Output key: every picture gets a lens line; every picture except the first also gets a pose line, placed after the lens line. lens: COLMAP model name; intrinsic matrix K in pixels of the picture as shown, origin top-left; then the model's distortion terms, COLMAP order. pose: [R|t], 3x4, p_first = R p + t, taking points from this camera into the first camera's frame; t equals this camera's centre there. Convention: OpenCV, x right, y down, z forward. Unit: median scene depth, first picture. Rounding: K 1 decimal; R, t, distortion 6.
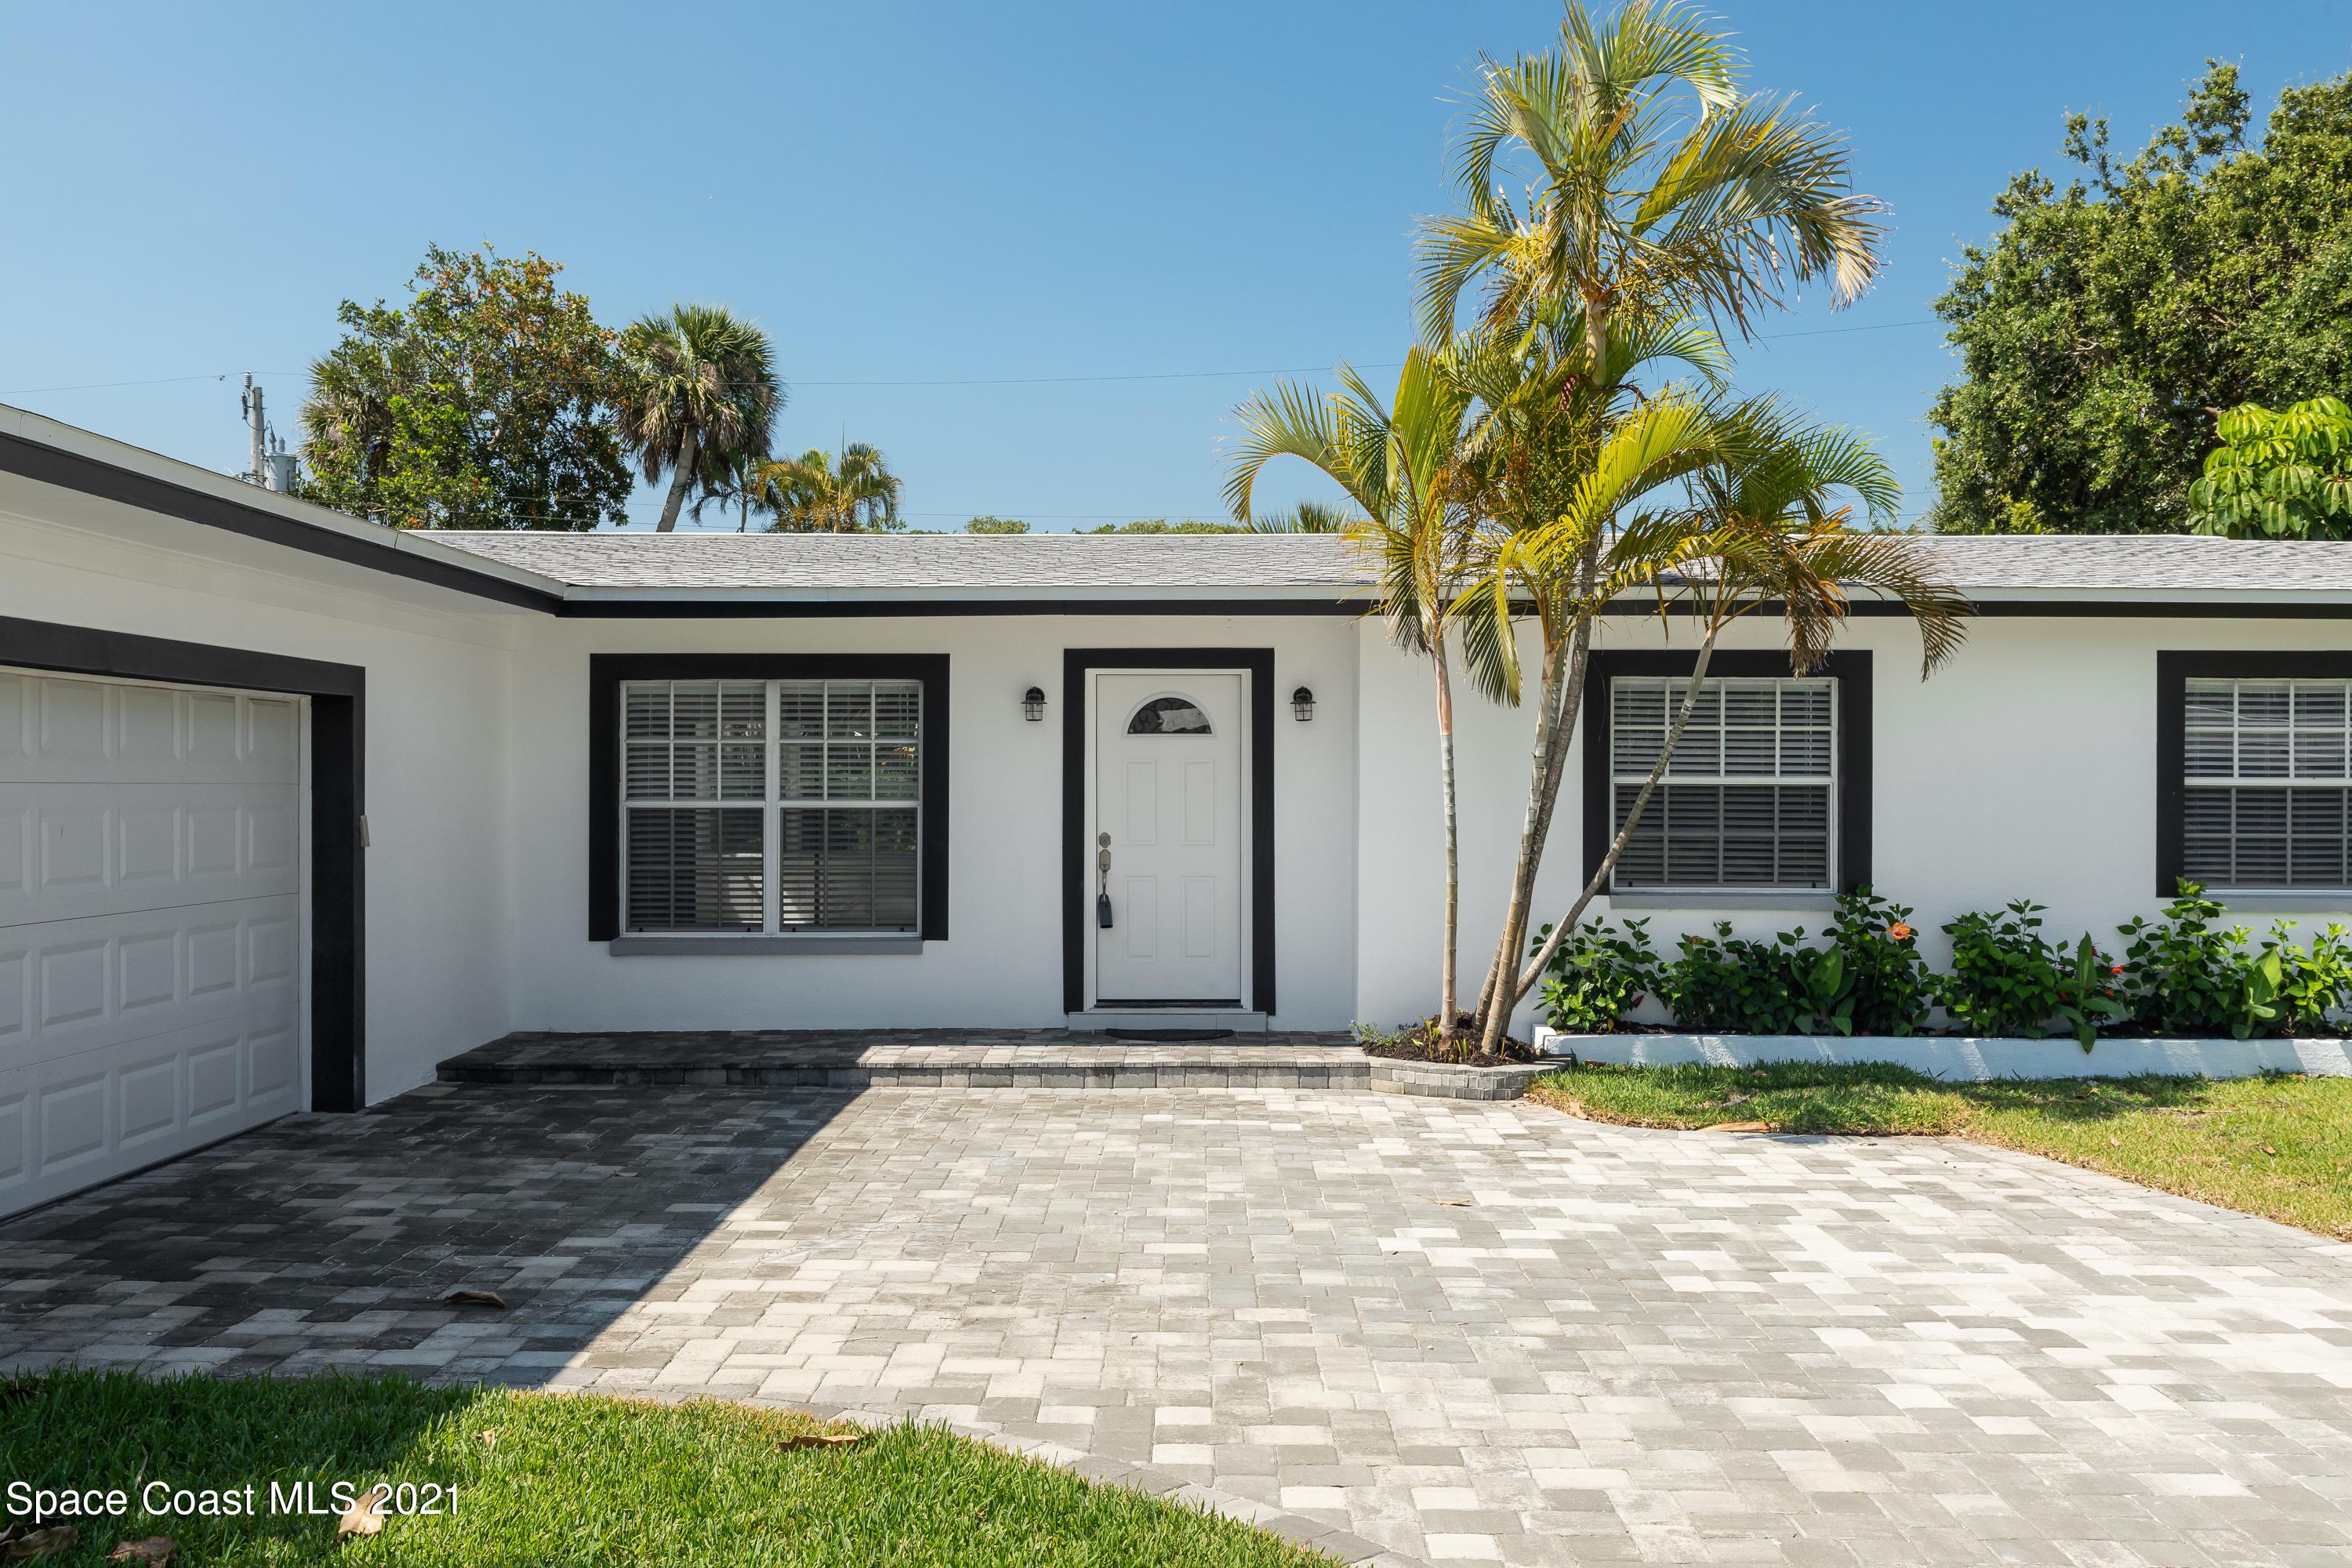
lens RADIAL K [[2137.1, 0, 1179.4], [0, 2137.1, 783.0], [0, 0, 1]] dist [0.015927, 0.000000]
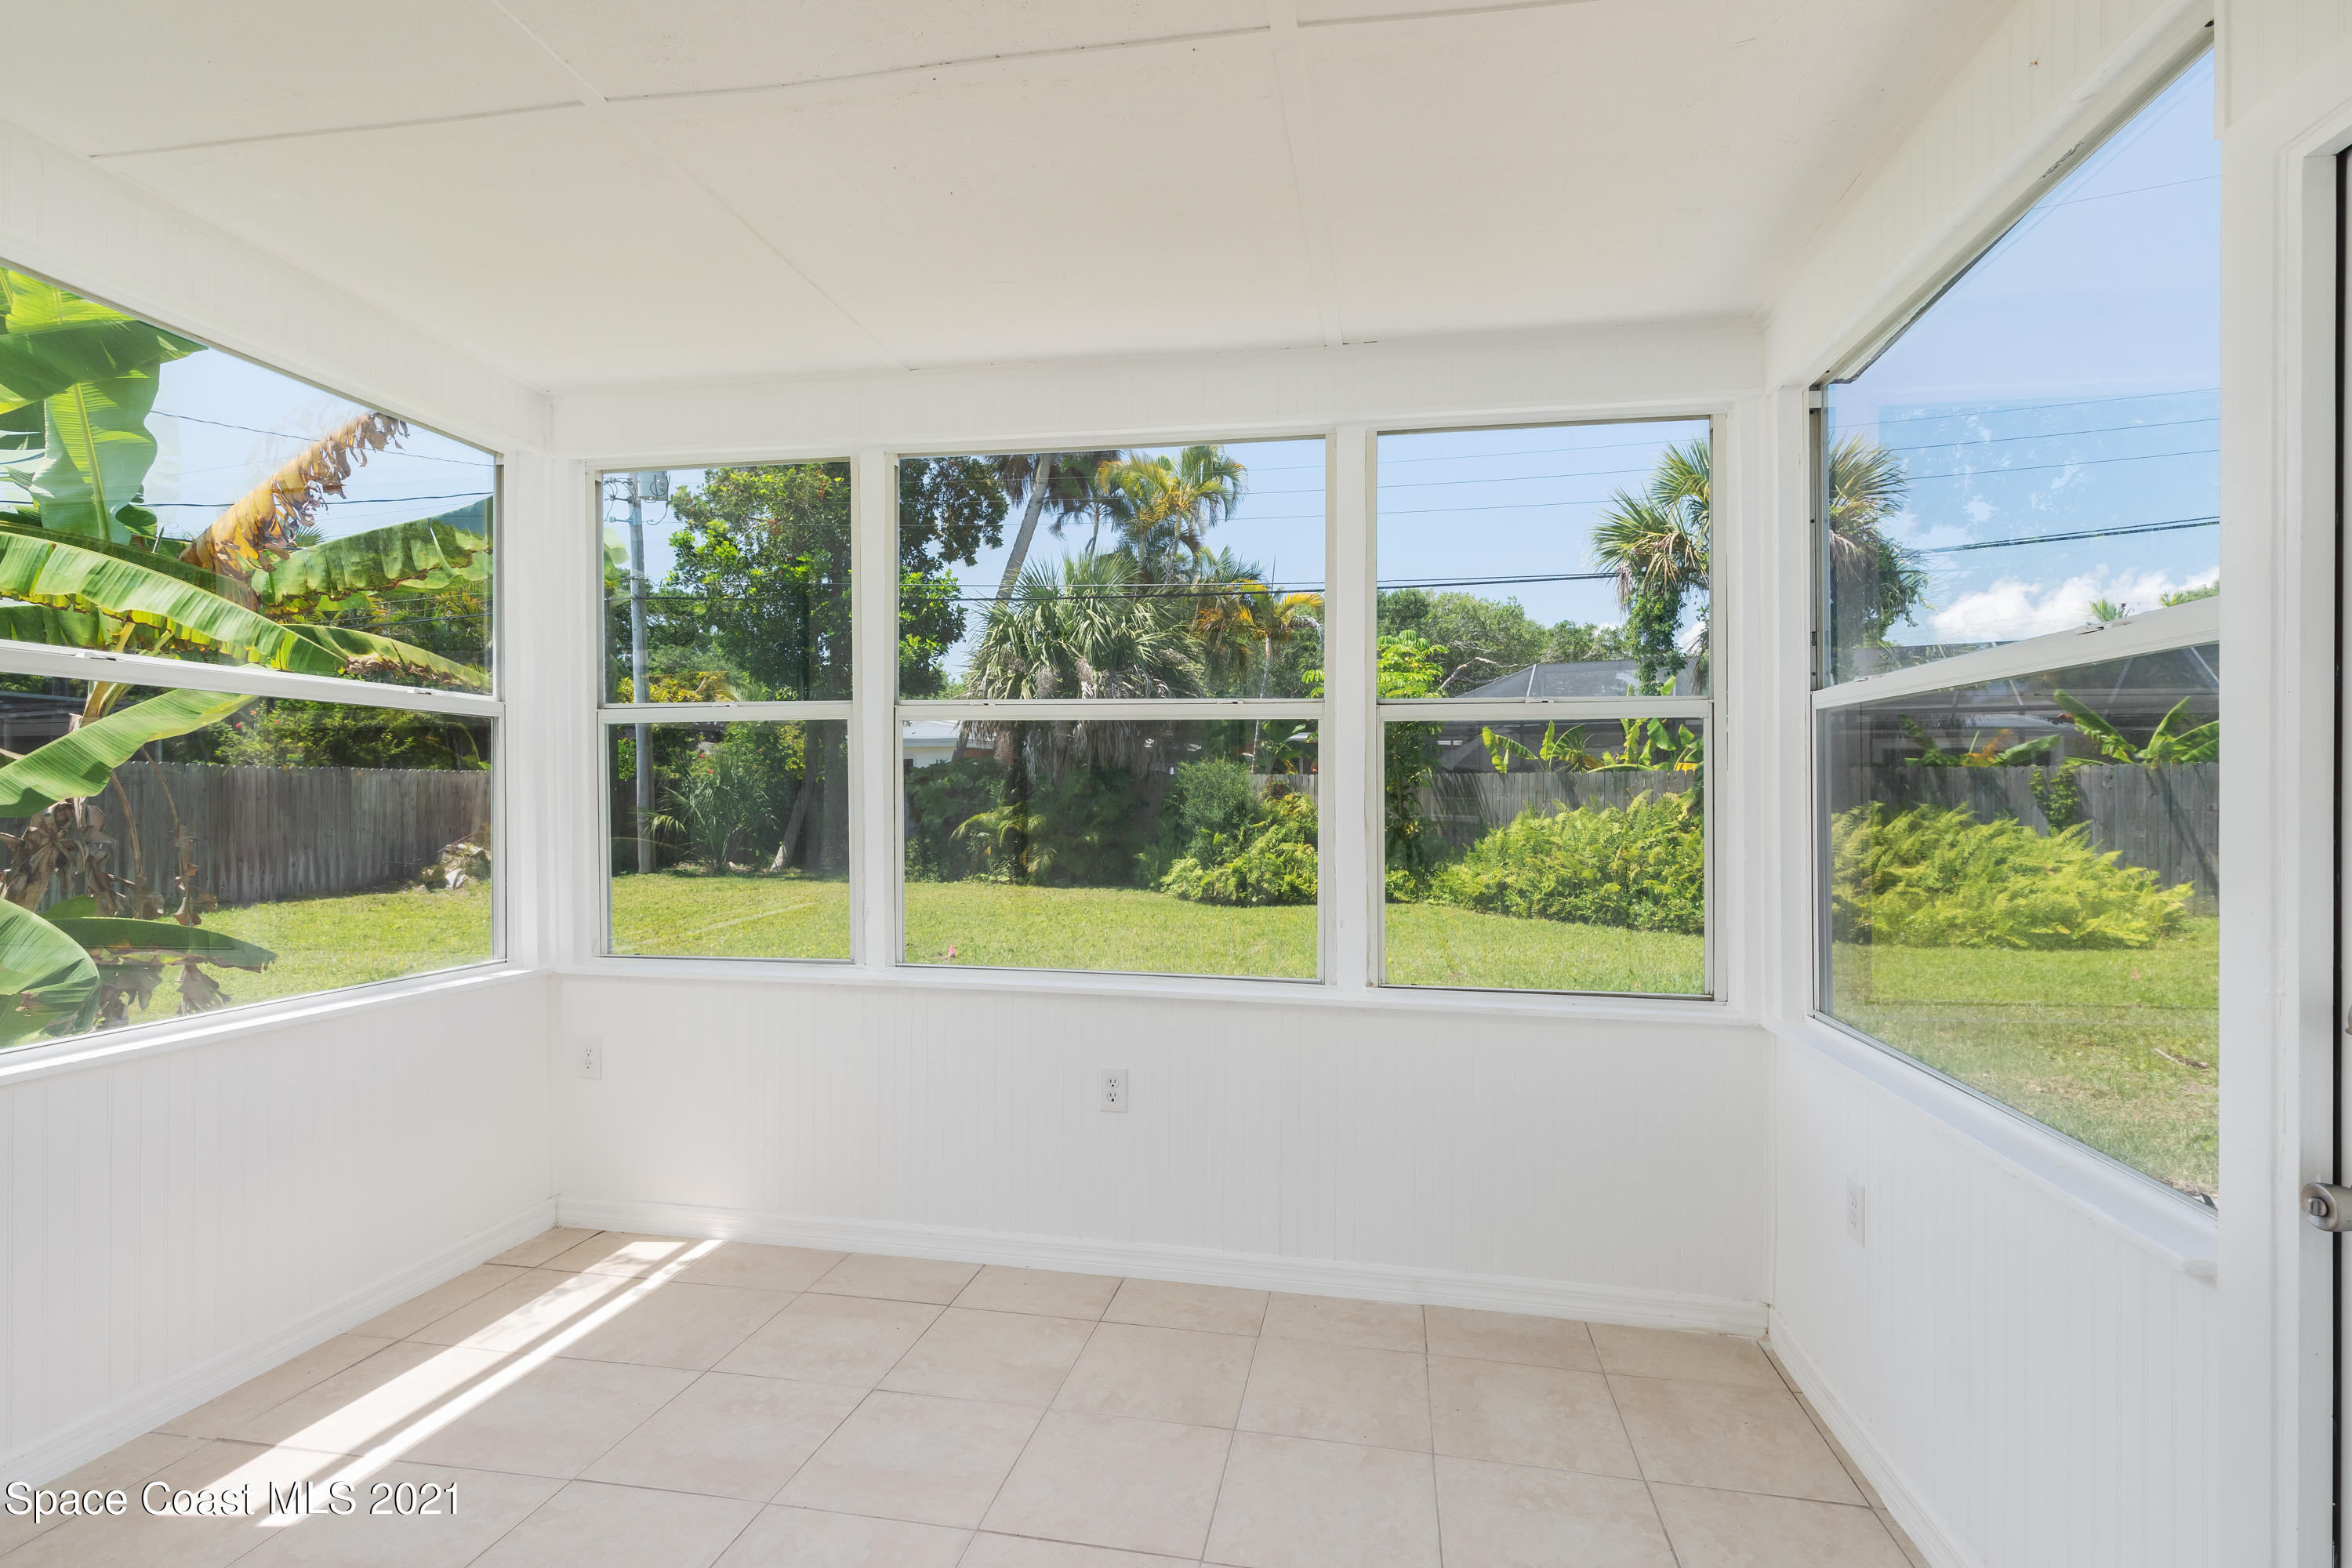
lens RADIAL K [[1066.4, 0, 1179.1], [0, 1066.4, 791.0], [0, 0, 1]] dist [0.009682, 0.001337]
pose [[0.984841, -0.003544, -0.173422, -0.127049], [0.003374, 0.999993, -0.001278, 0.021336], [0.173426, 0.000673, 0.984847, 0.879175]]
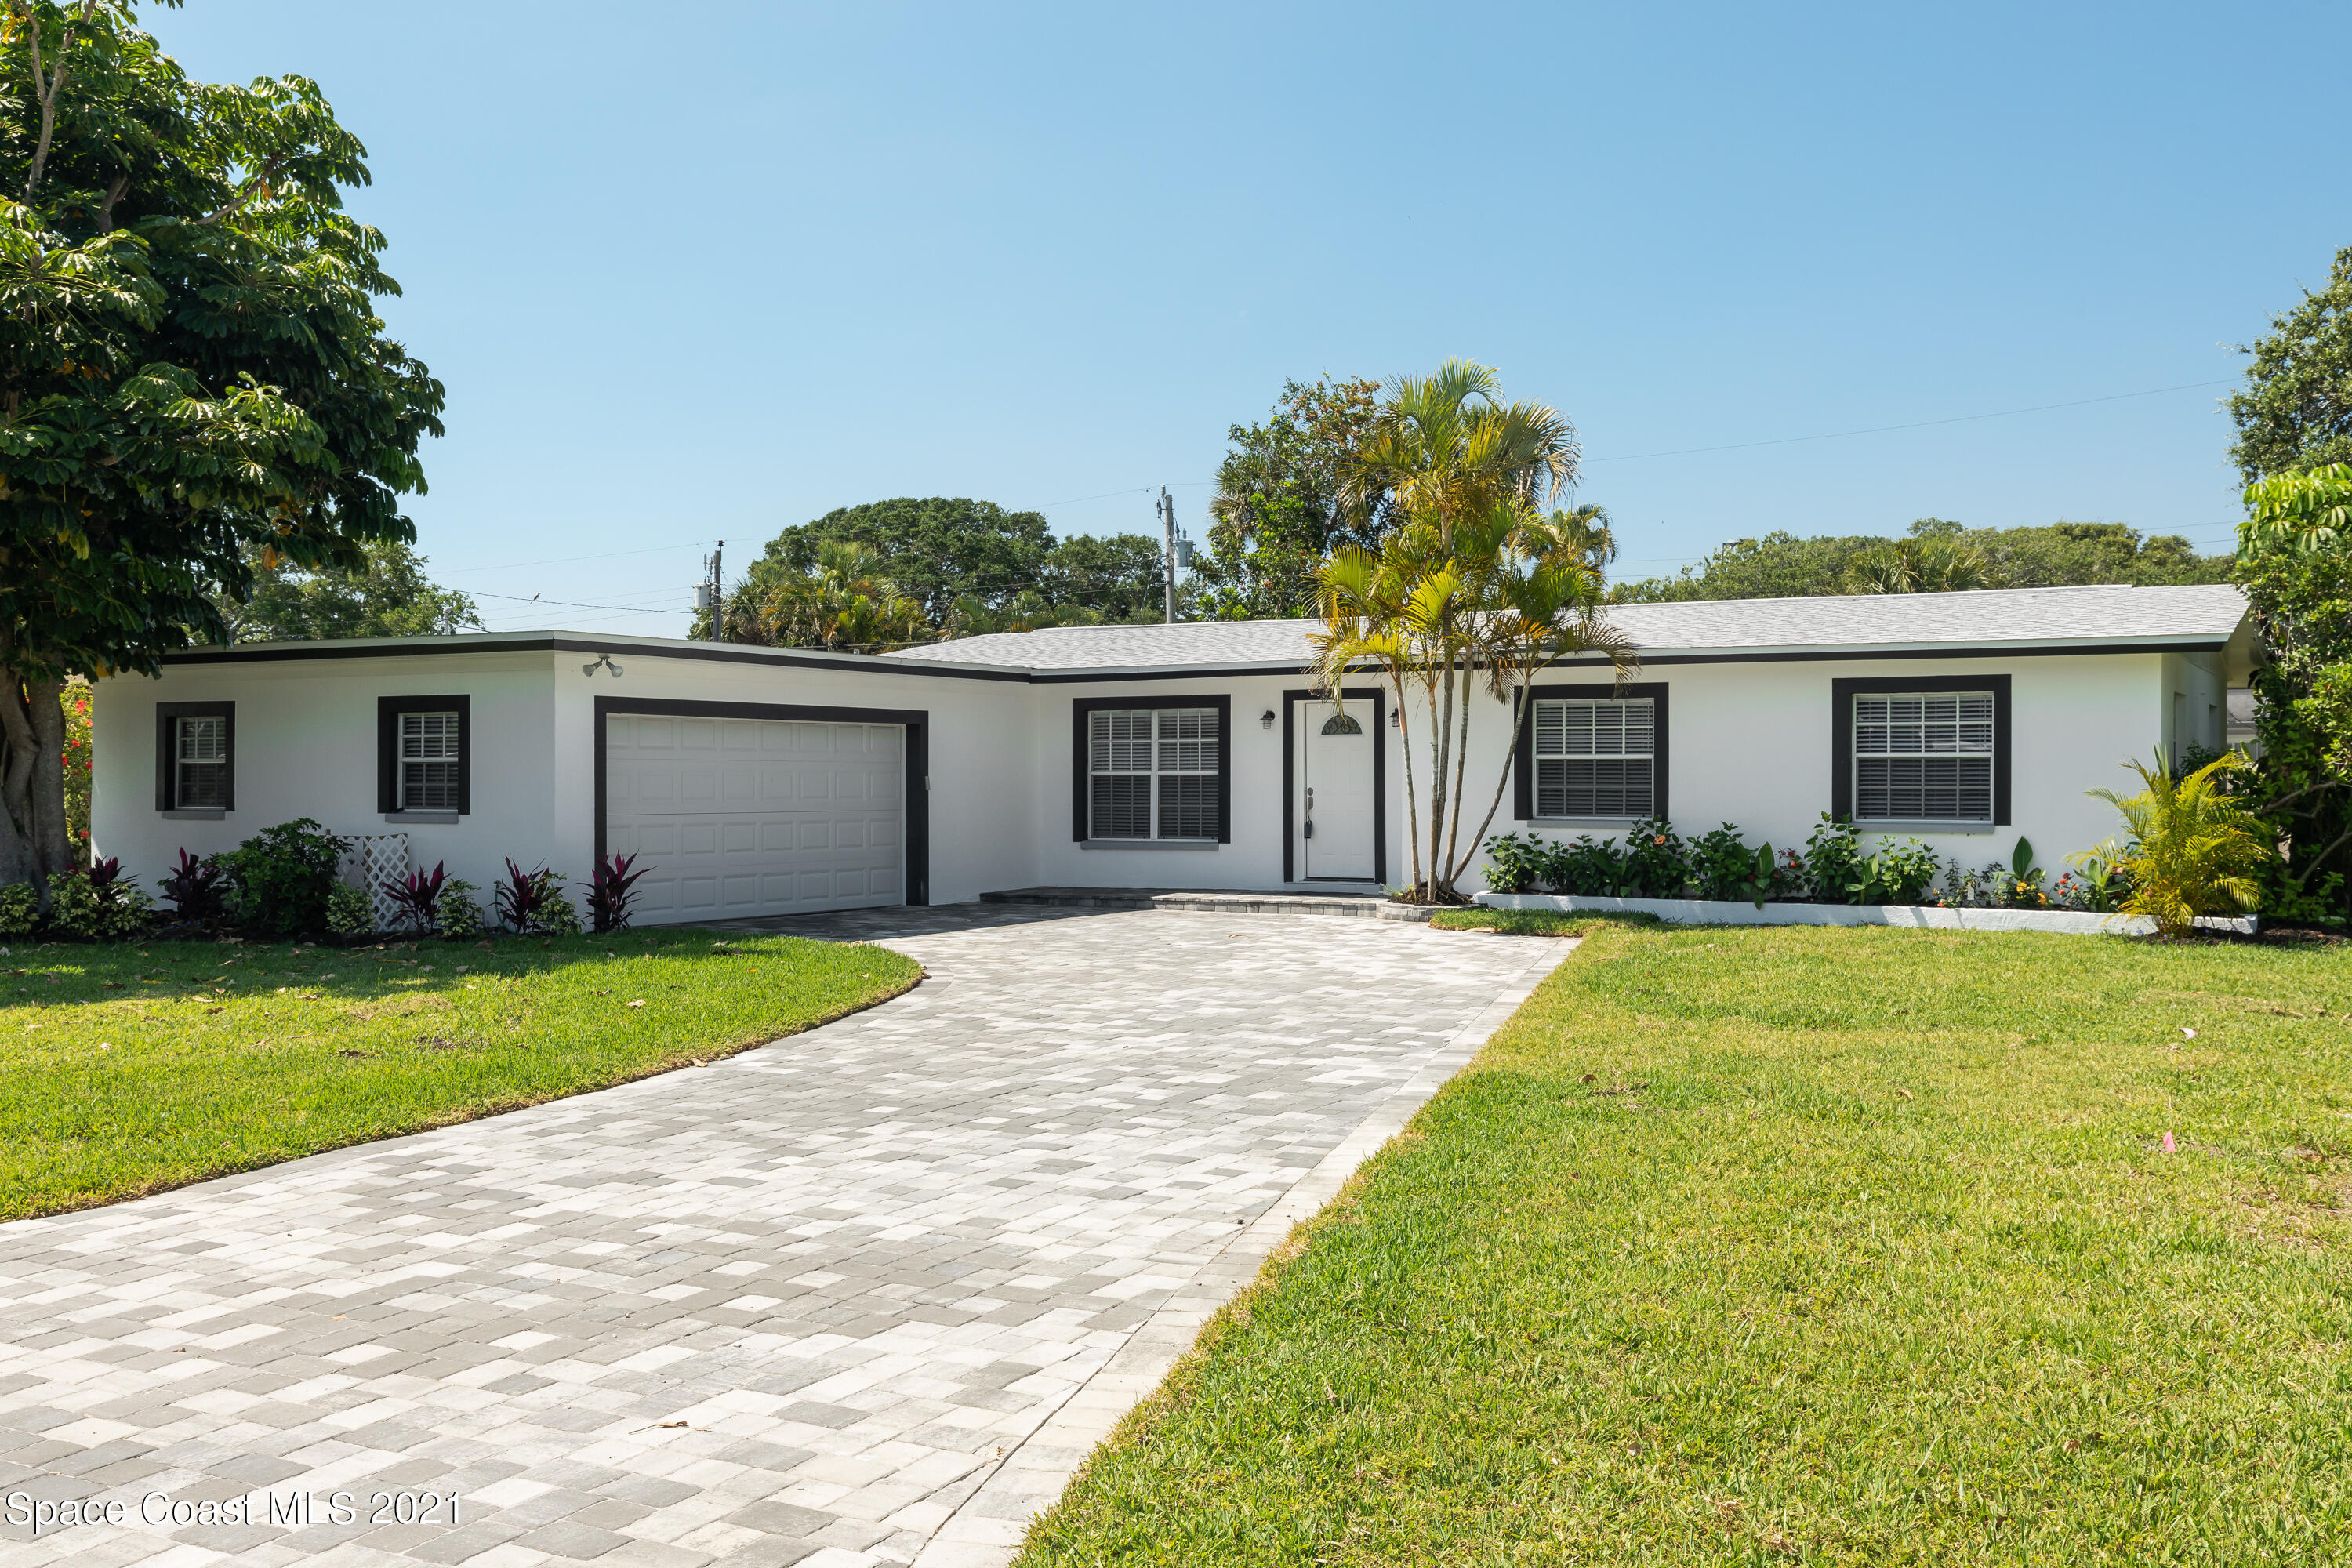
lens RADIAL K [[2137.1, 0, 1174.9], [0, 2137.1, 783.0], [0, 0, 1]] dist [0.015927, 0.000000]
pose [[0.872622, -0.001503, -0.488394, 0.791235], [0.002016, 0.999998, 0.000526, 0.018270], [0.488392, -0.001444, 0.872623, -0.702900]]
